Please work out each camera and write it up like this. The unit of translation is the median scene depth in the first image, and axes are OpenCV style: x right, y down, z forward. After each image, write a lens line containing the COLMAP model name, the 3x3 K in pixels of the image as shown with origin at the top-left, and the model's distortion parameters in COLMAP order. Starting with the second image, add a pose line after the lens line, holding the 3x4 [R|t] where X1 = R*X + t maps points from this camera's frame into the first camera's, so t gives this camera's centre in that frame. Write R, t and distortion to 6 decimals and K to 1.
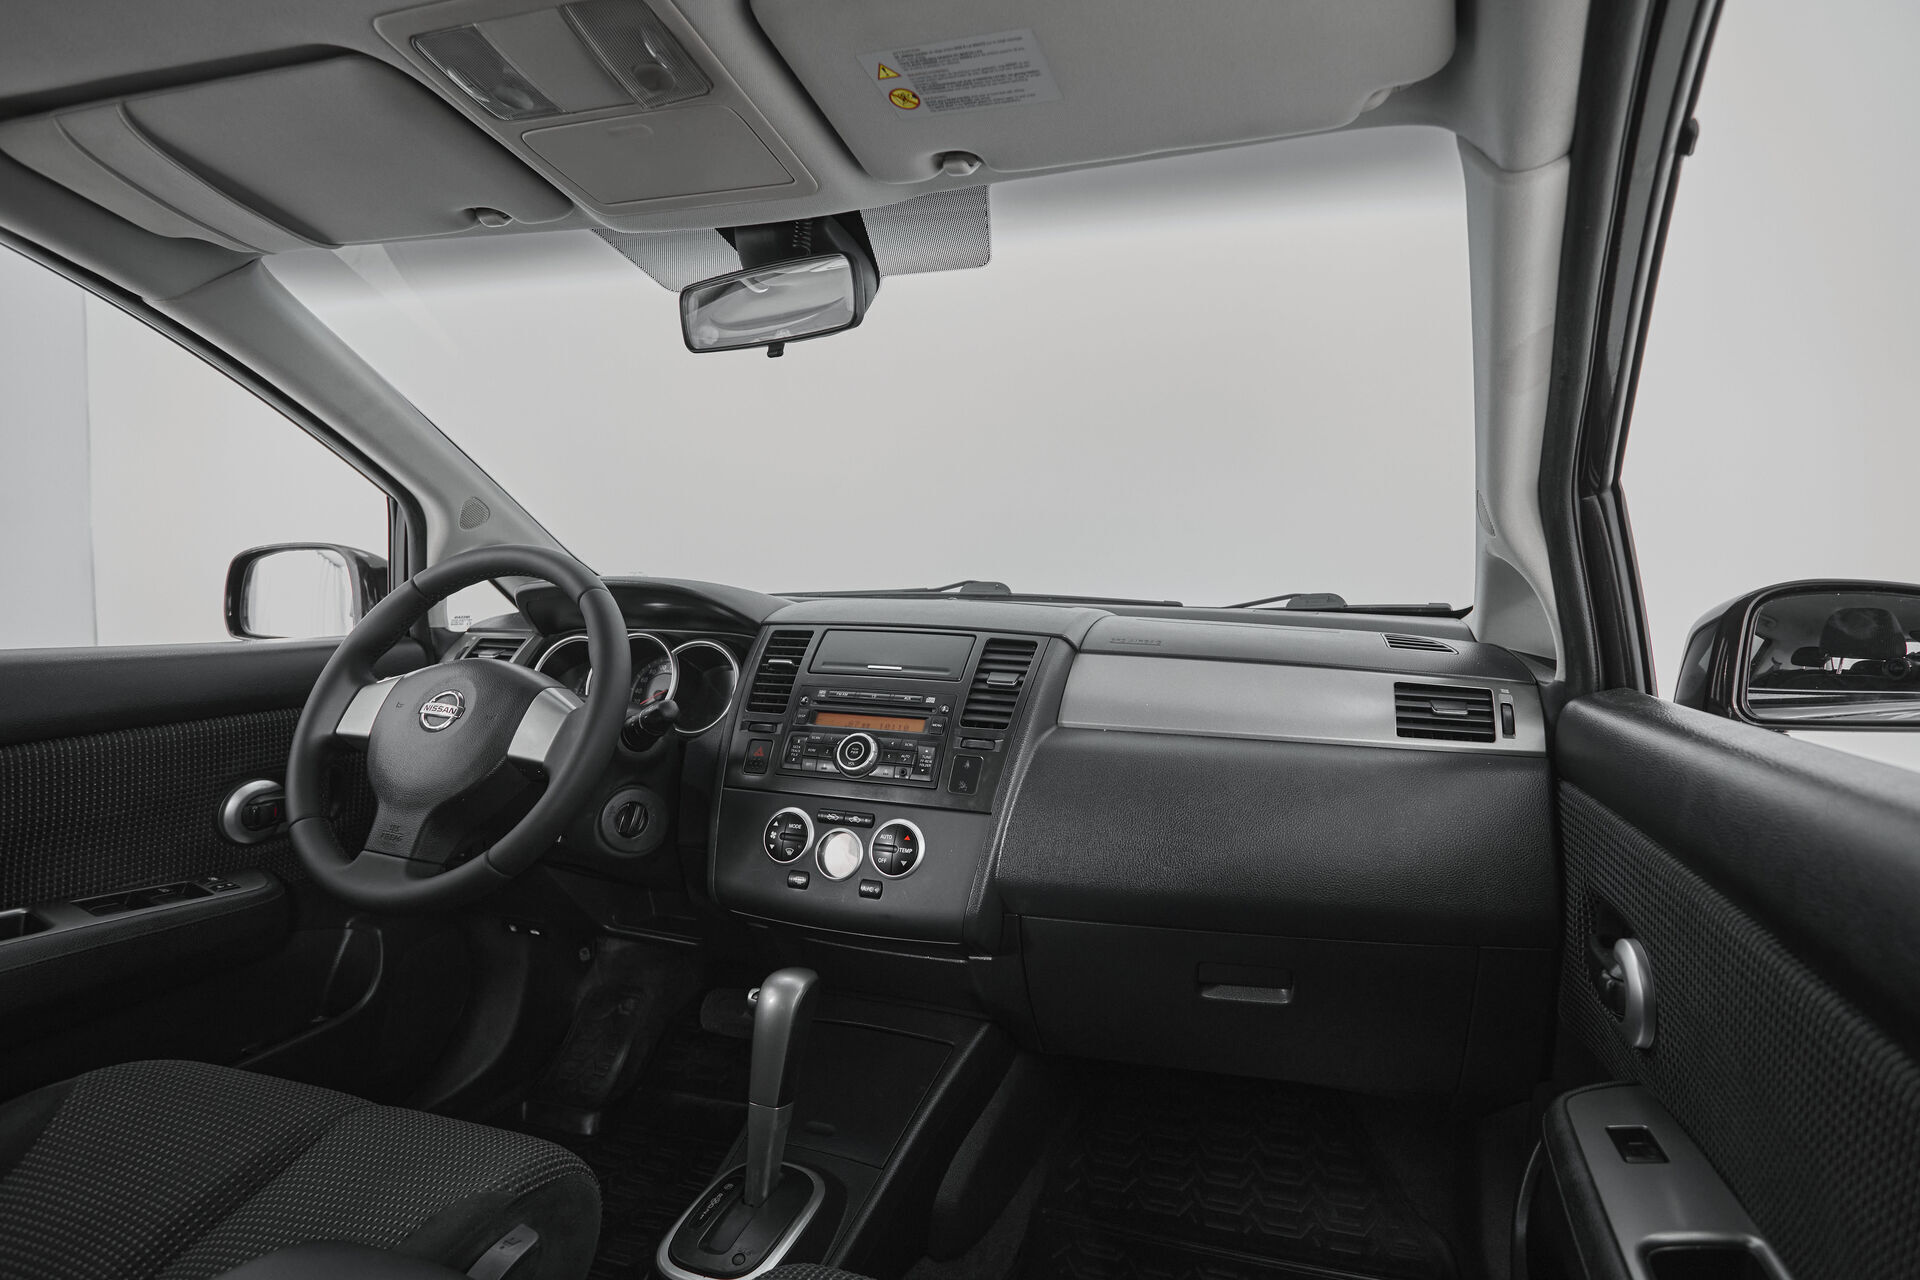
lens RADIAL K [[1029.1, 0, 995.8], [0, 1029.1, 625.6], [0, 0, 1]] dist [0.020442, -0.002331]
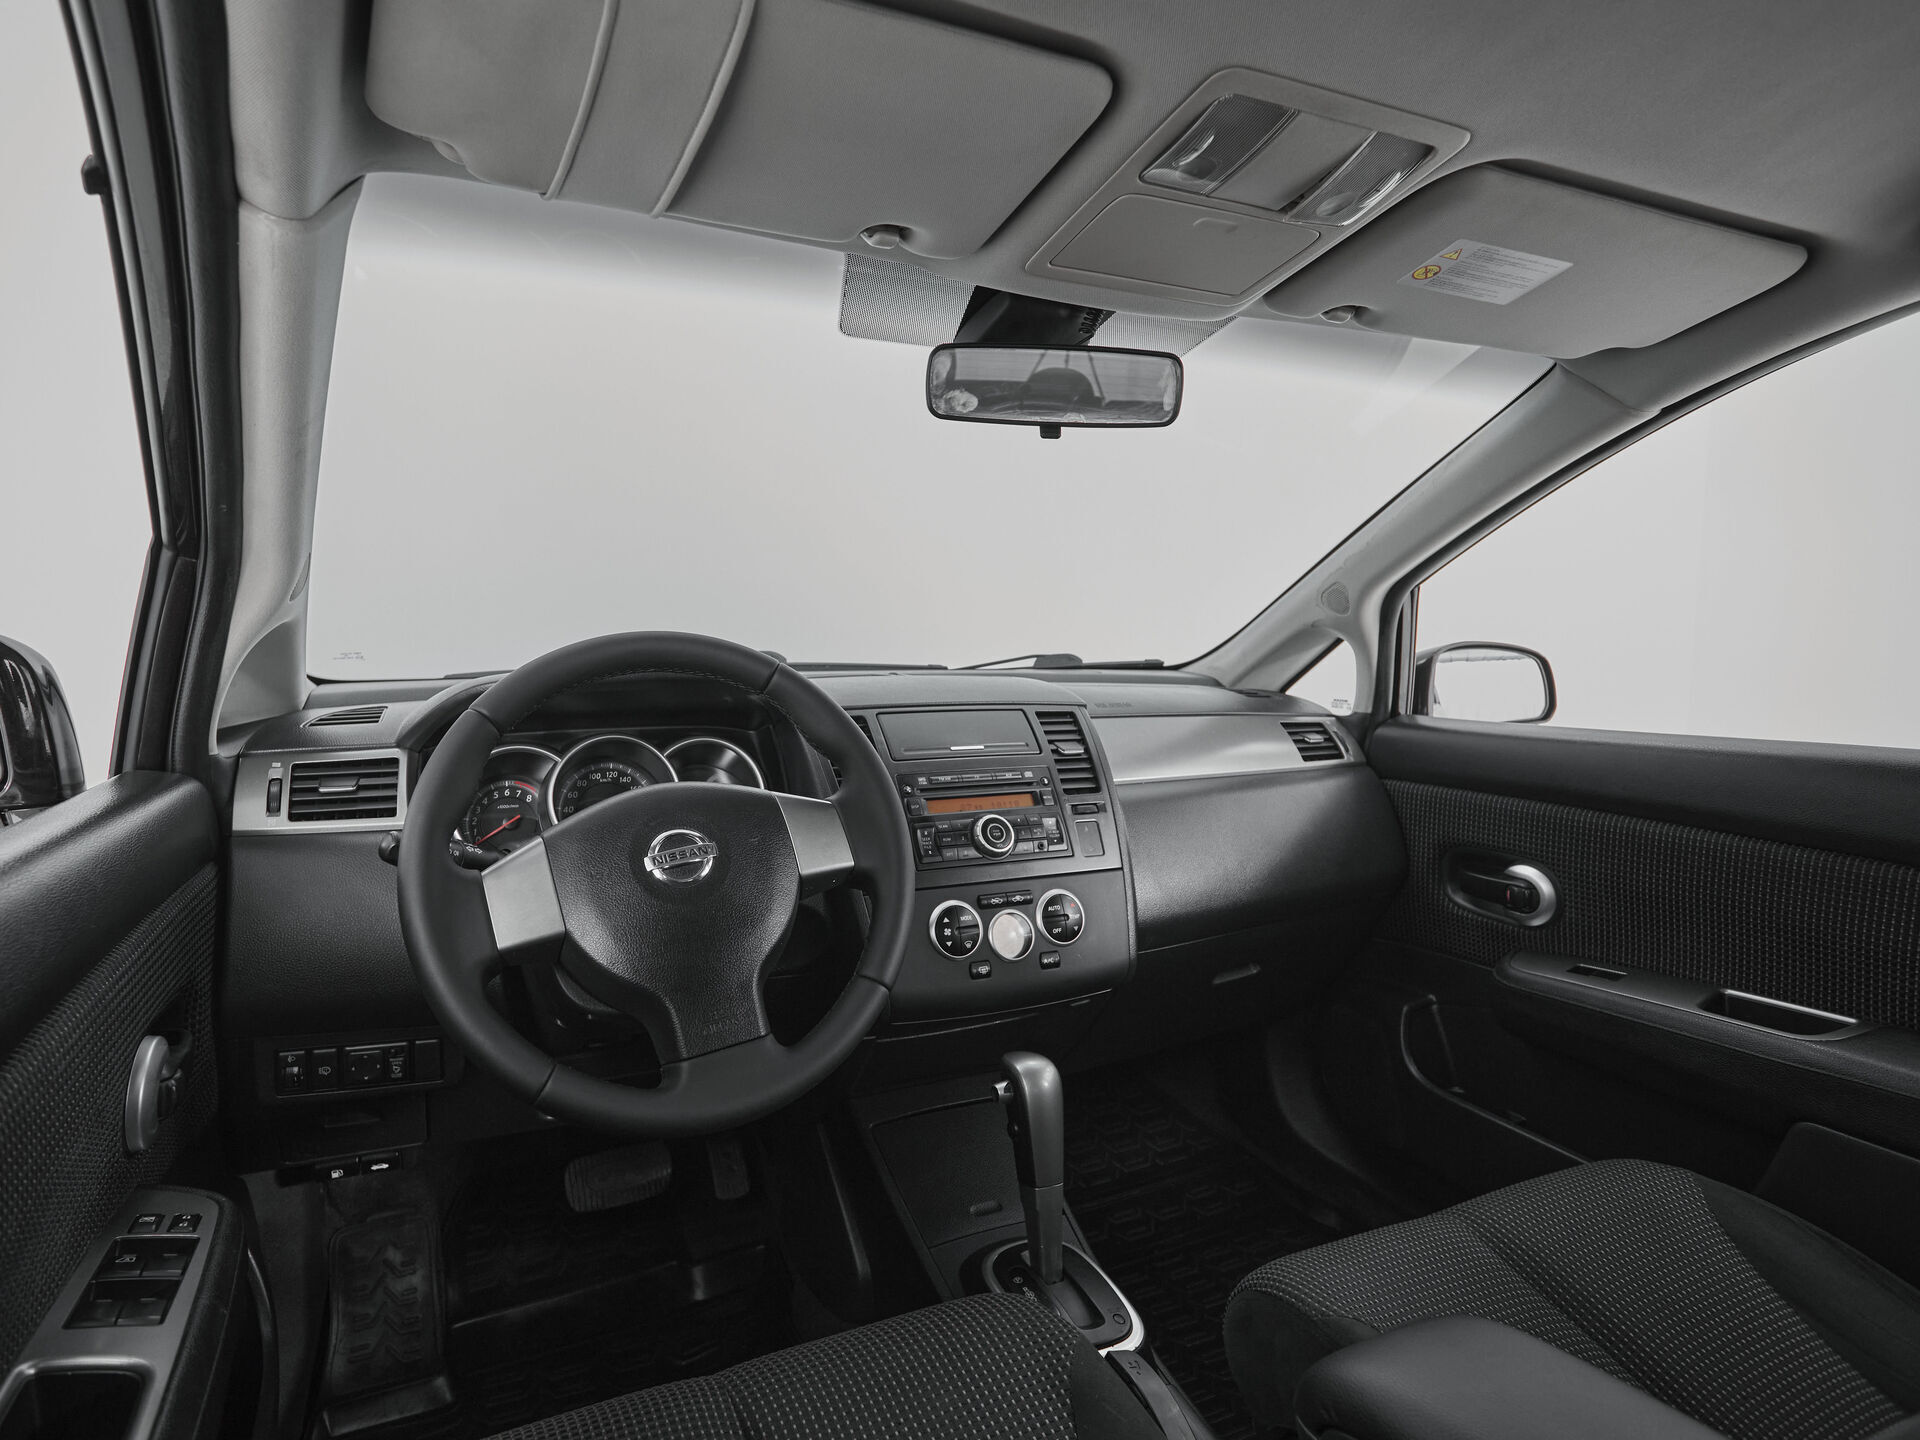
lens RADIAL K [[1063.7, 0, 868.4], [0, 1063.7, 719.4], [0, 0, 1]] dist [0.001335, -0.000572]
pose [[0.733265, -0.074937, 0.675801, -0.917763], [0.041810, 0.996997, 0.065189, -0.060429], [-0.678657, -0.019545, 0.734196, 0.328194]]
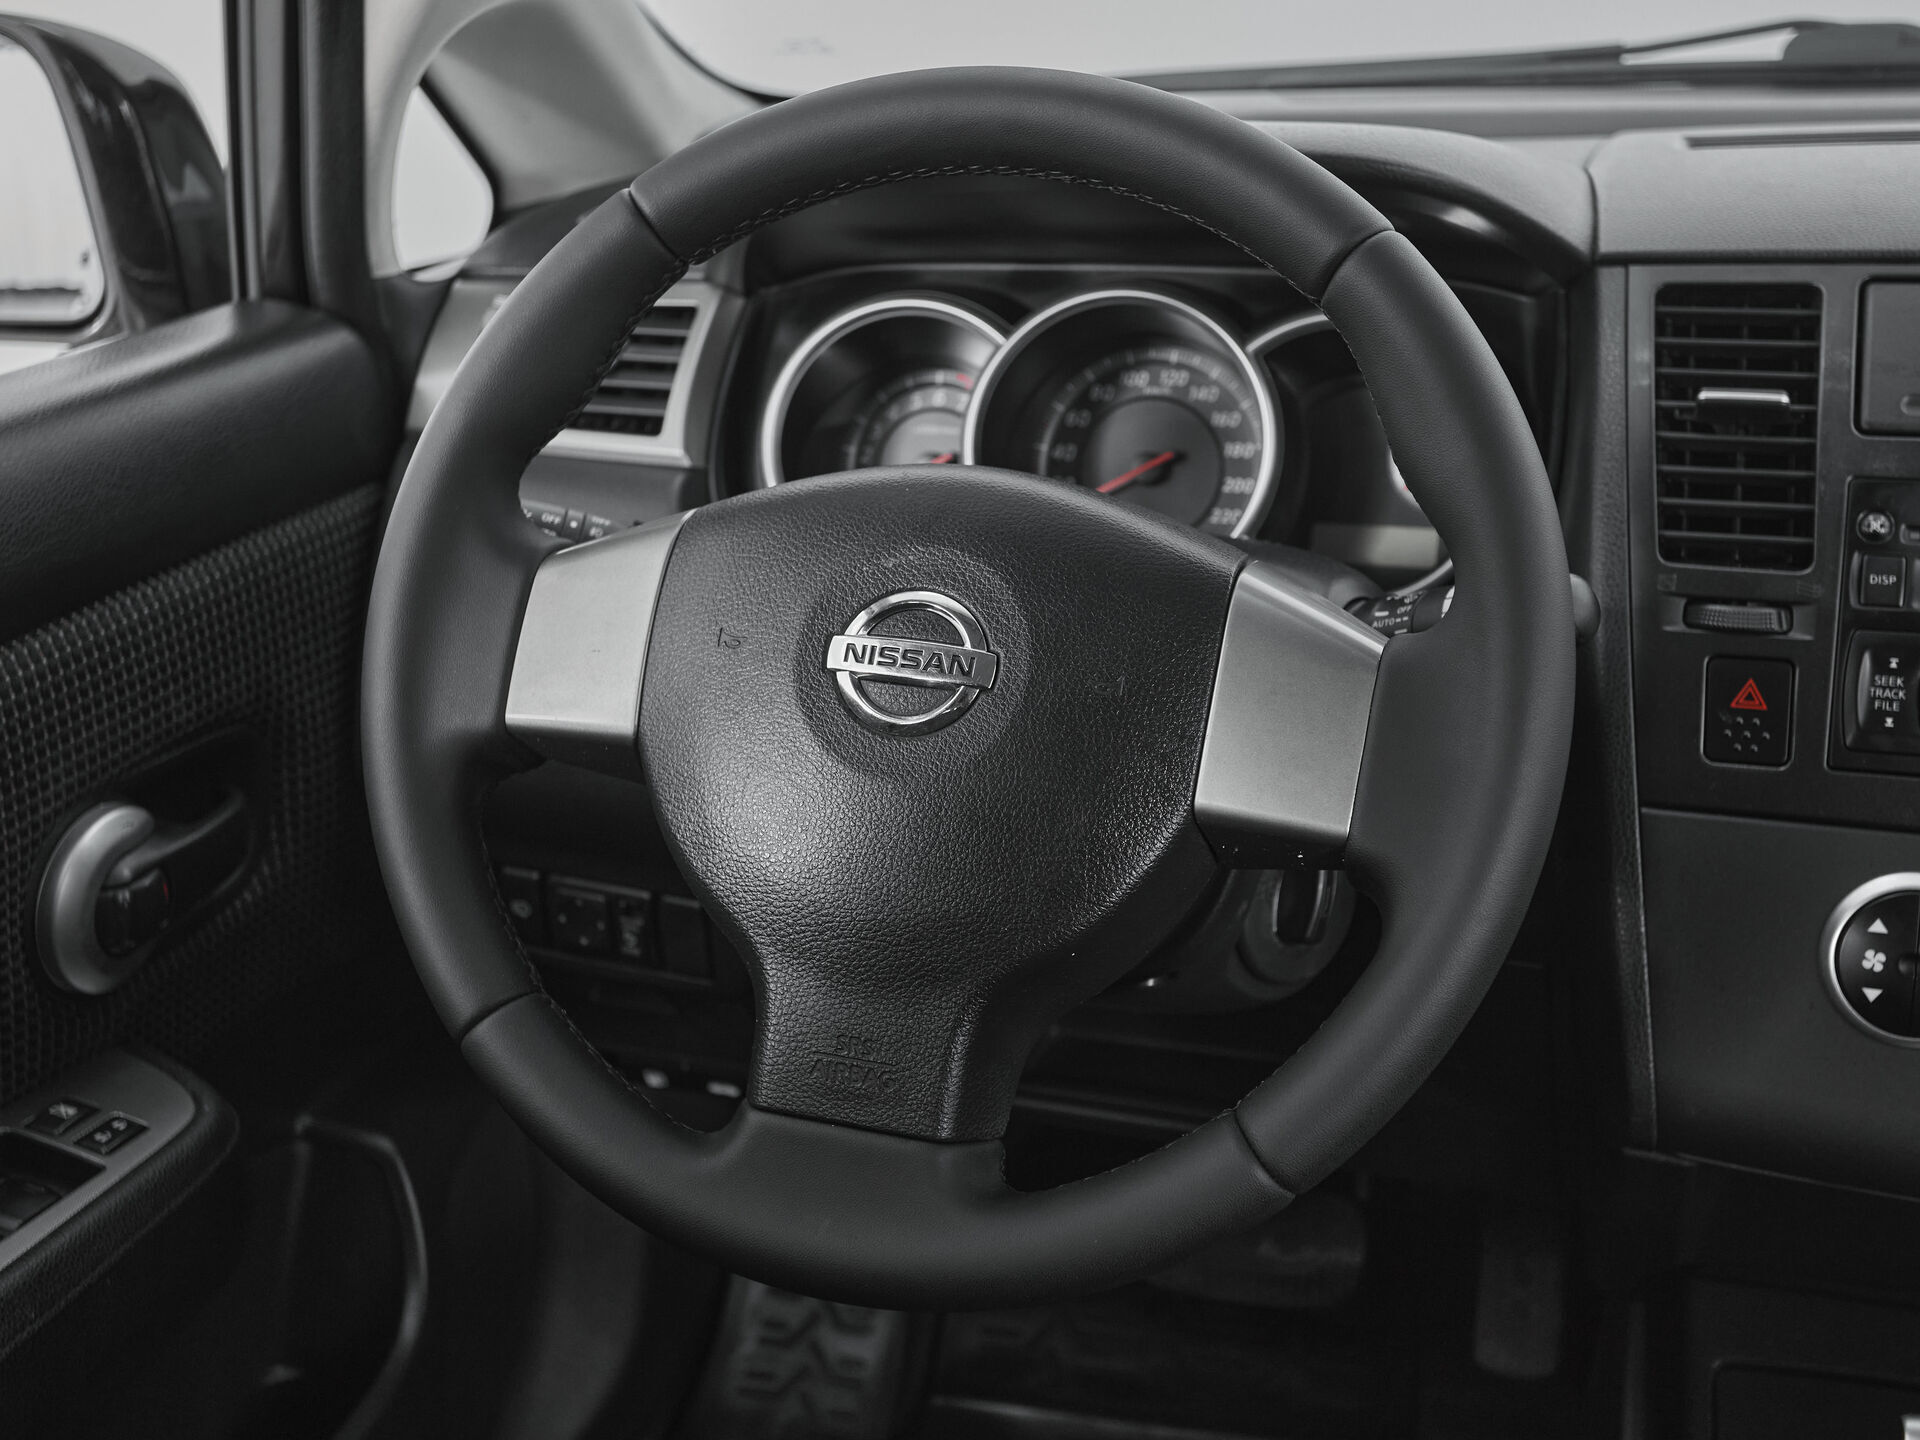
lens RADIAL K [[2371.7, 0, 929.6], [0, 2371.7, 720.4], [0, 0, 1]] dist [0.035106, 0.000000]
pose [[0.998371, -0.051909, 0.023687, -0.526676], [0.042580, 0.954146, 0.296296, -0.106139], [-0.037981, -0.294805, 0.954802, 0.309572]]
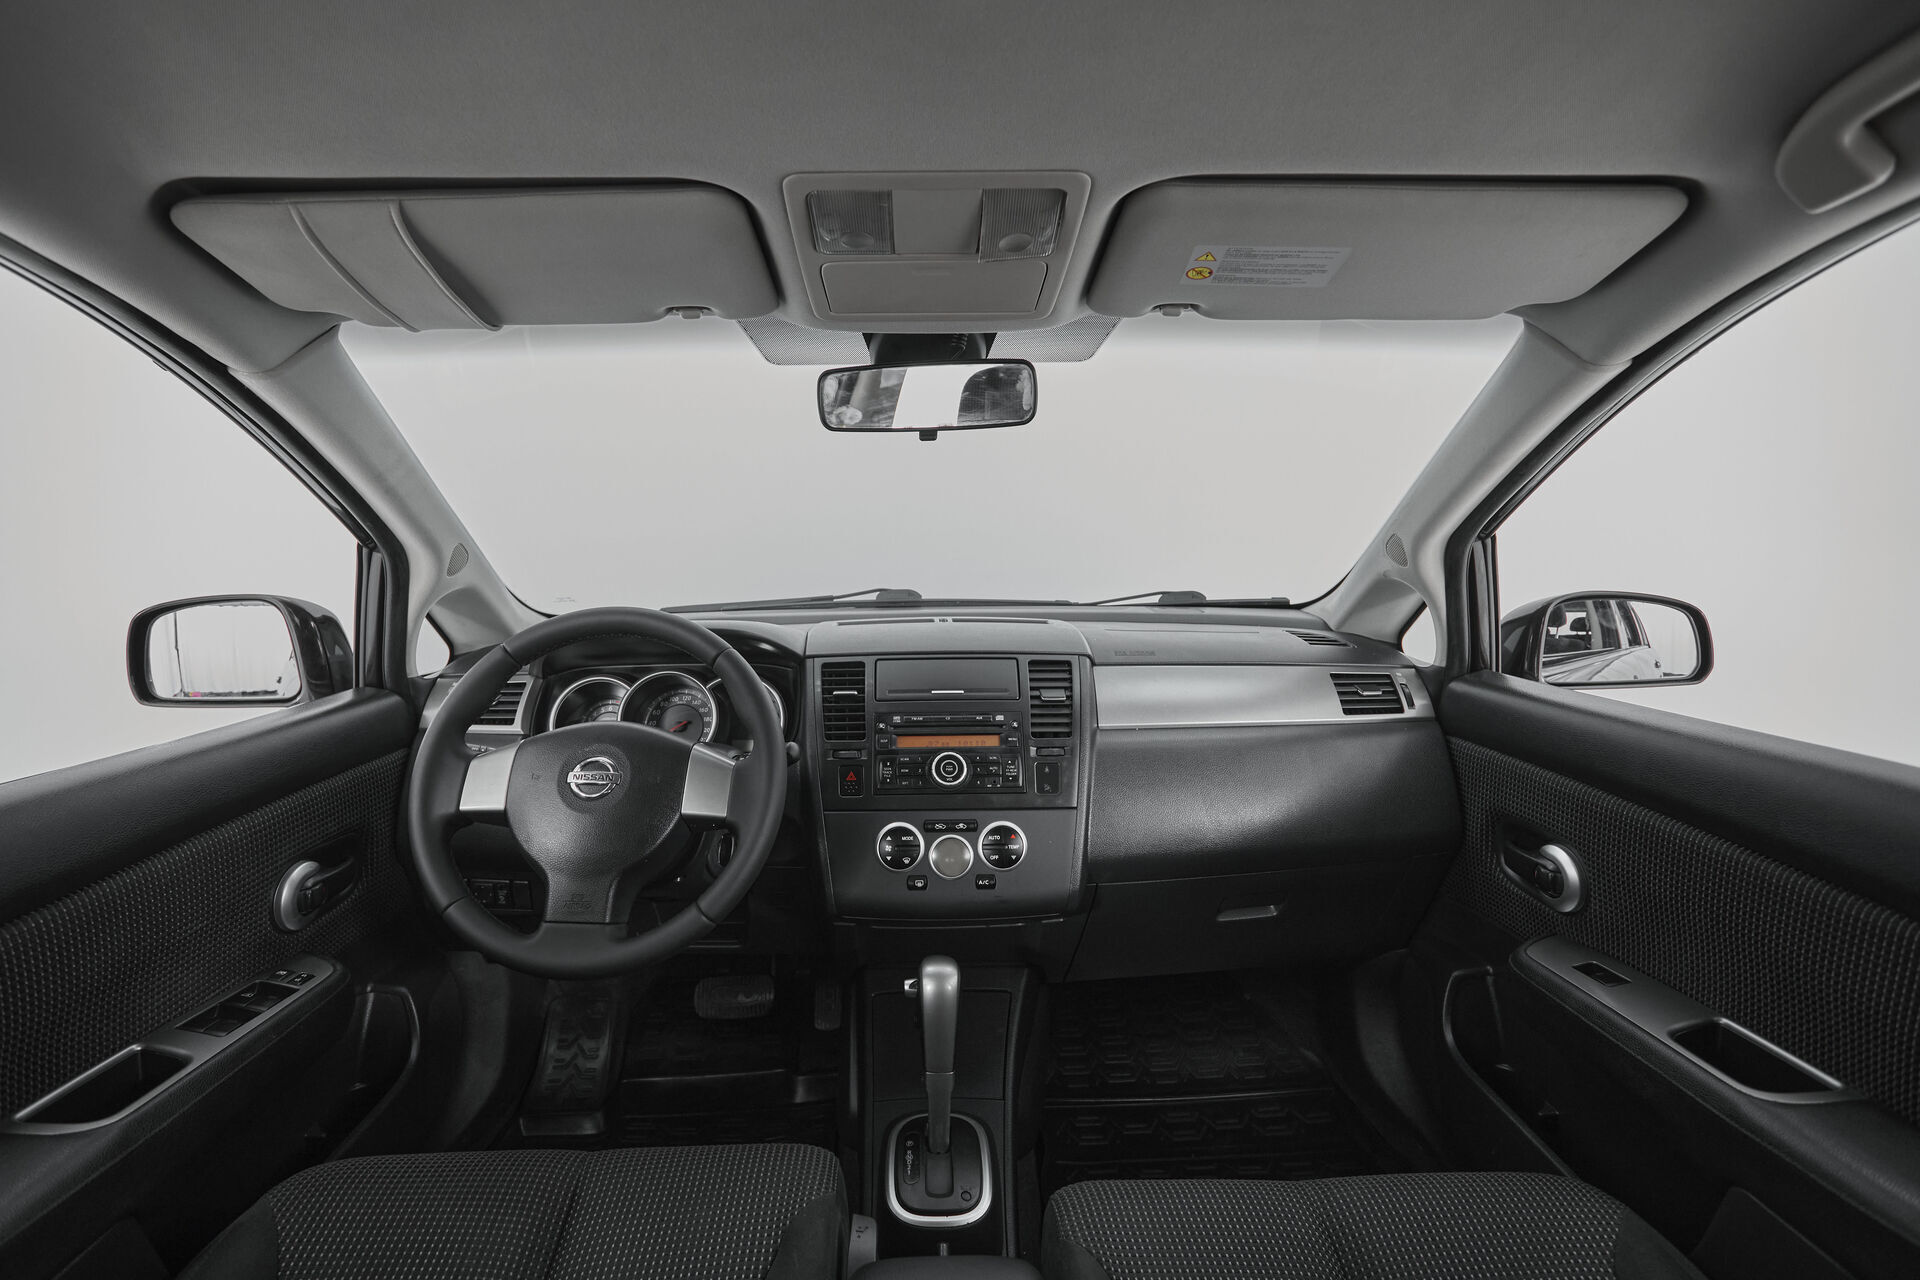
lens RADIAL K [[938.2, 0, 927.0], [0, 938.2, 637.2], [0, 0, 1]] dist [-0.000230, 0.000536]
pose [[0.940008, -0.071306, 0.333618, -0.505537], [0.045112, 0.995306, 0.085624, -0.118484], [-0.338158, -0.065437, 0.938812, 0.017772]]
